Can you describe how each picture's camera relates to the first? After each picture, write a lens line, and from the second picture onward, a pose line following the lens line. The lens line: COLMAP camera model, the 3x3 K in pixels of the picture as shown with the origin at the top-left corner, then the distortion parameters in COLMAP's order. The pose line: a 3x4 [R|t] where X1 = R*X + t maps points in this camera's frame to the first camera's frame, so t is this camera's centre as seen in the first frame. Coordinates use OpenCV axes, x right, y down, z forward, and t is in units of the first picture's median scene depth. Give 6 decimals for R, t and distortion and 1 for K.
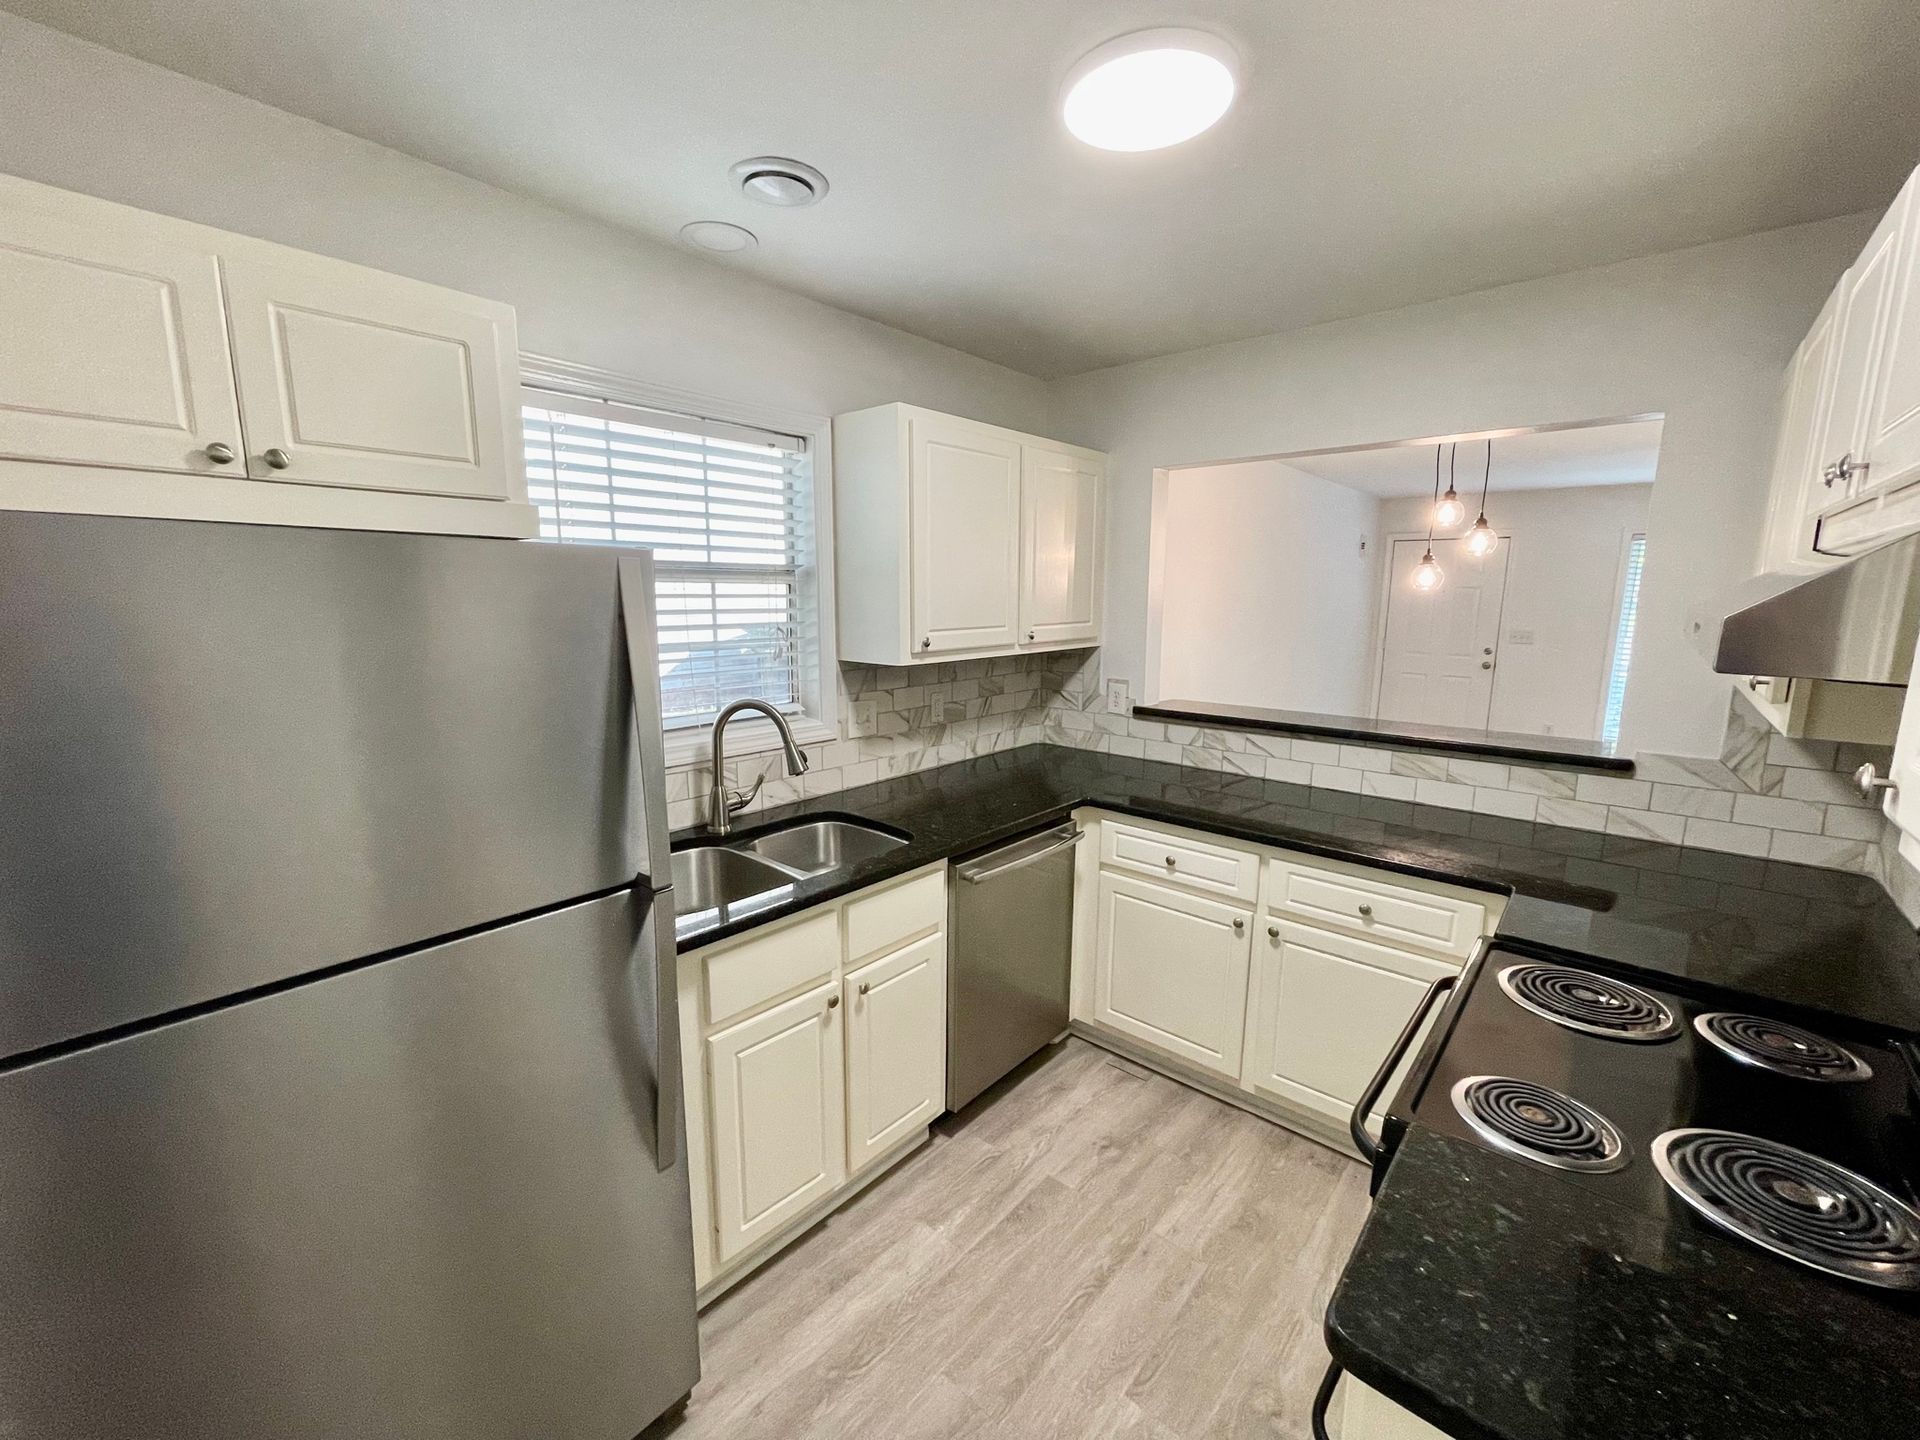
lens RADIAL K [[760.6, 0, 953.3], [0, 760.6, 718.9], [0, 0, 1]] dist [-0.000449, 0.000288]
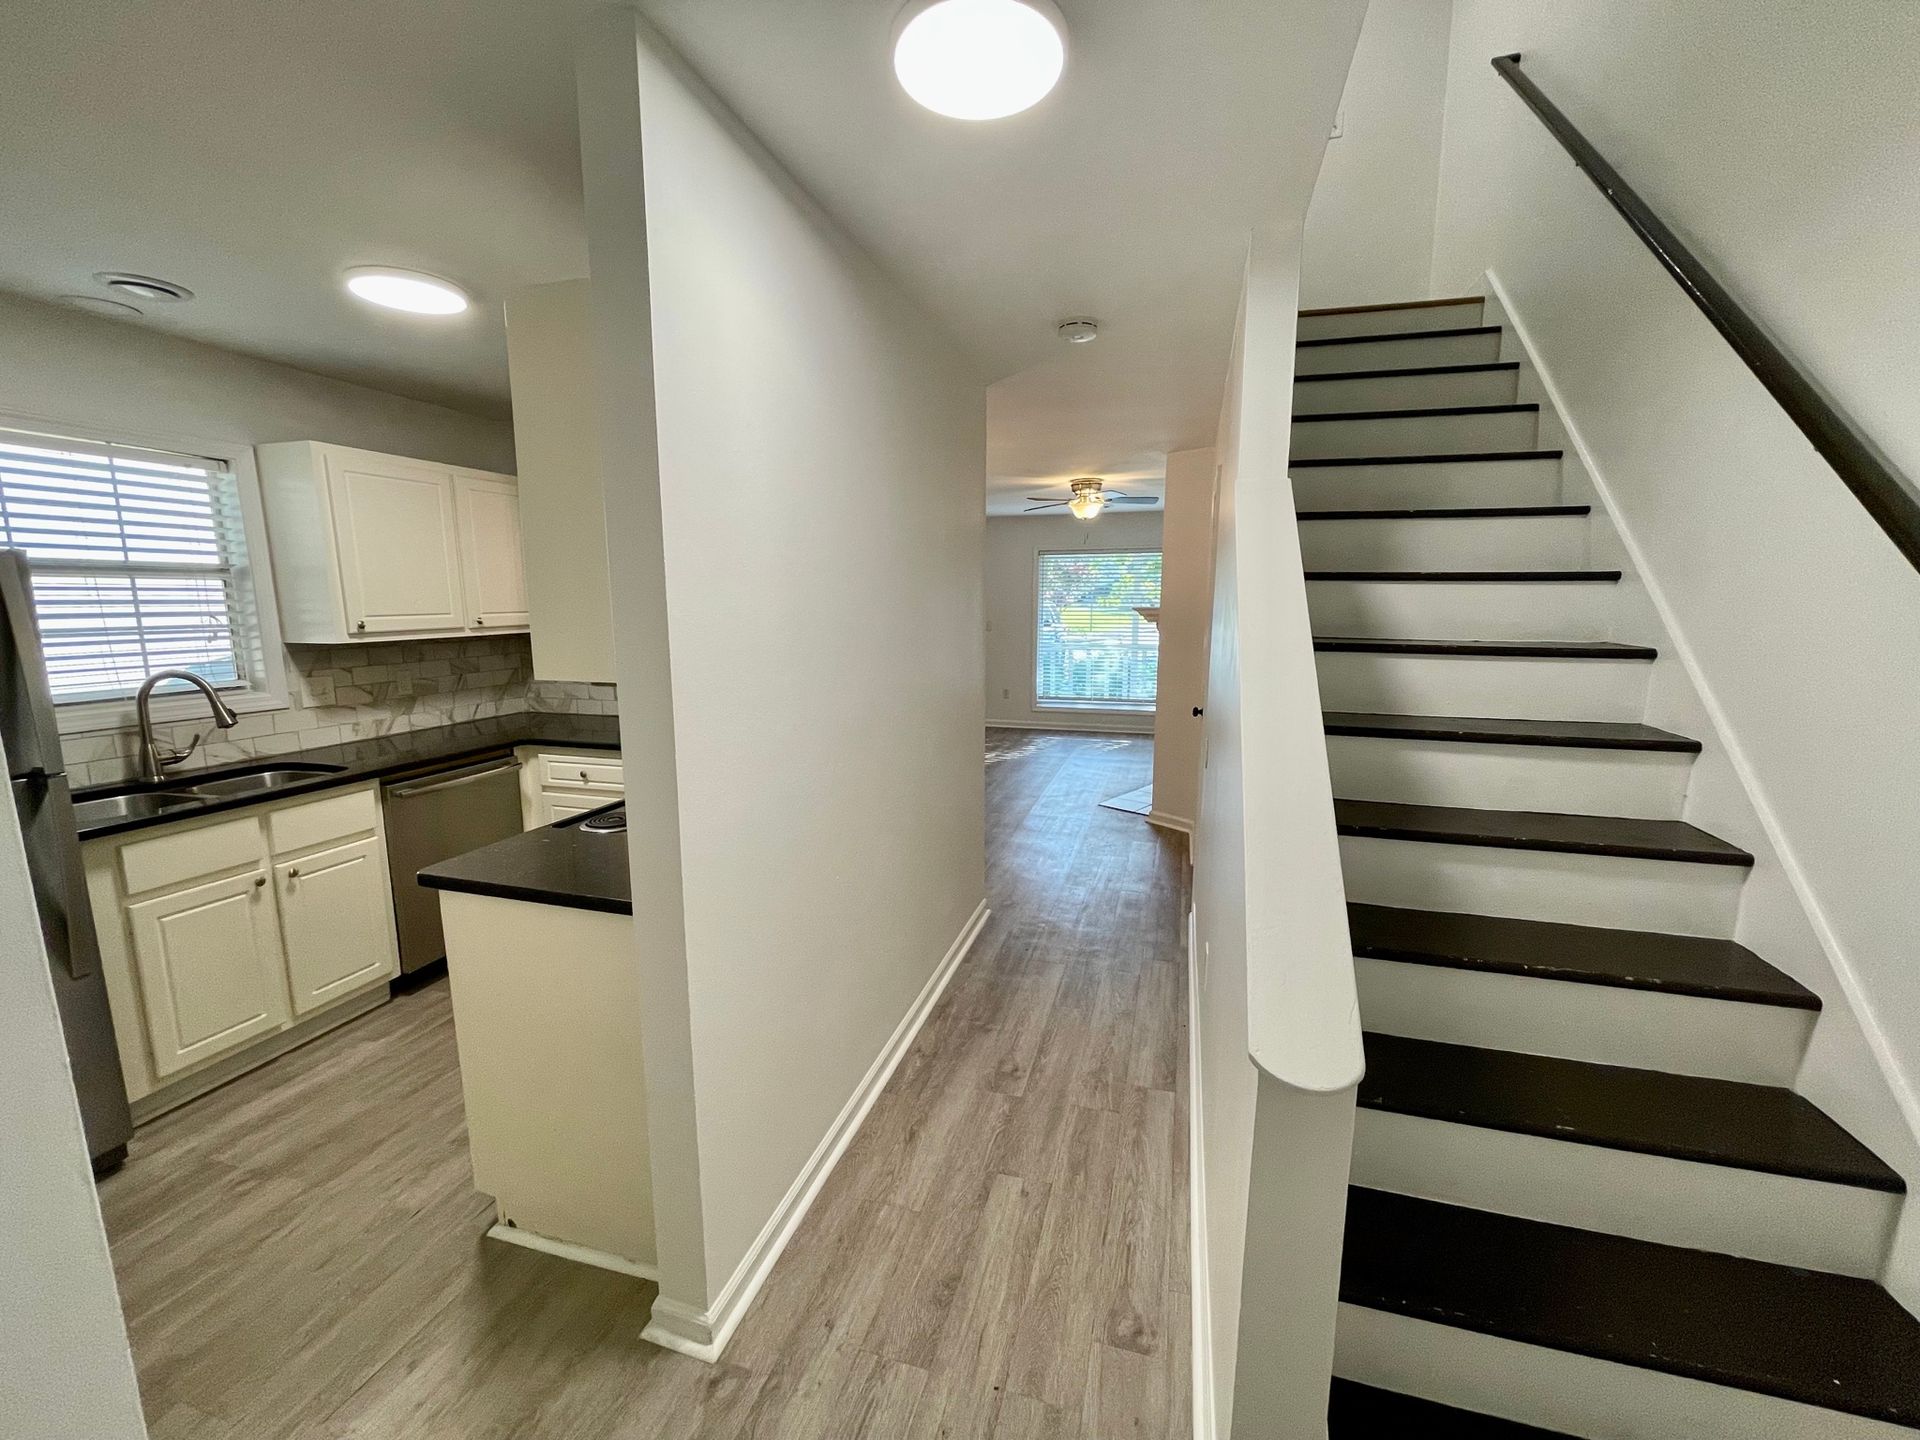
lens RADIAL K [[760.6, 0, 953.3], [0, 760.6, 718.9], [0, 0, 1]] dist [-0.000449, 0.000288]
pose [[0.904502, -0.072146, 0.420322, 0.320184], [0.076688, 0.997036, 0.006108, 0.127834], [-0.419517, 0.026709, 0.907354, -0.594677]]
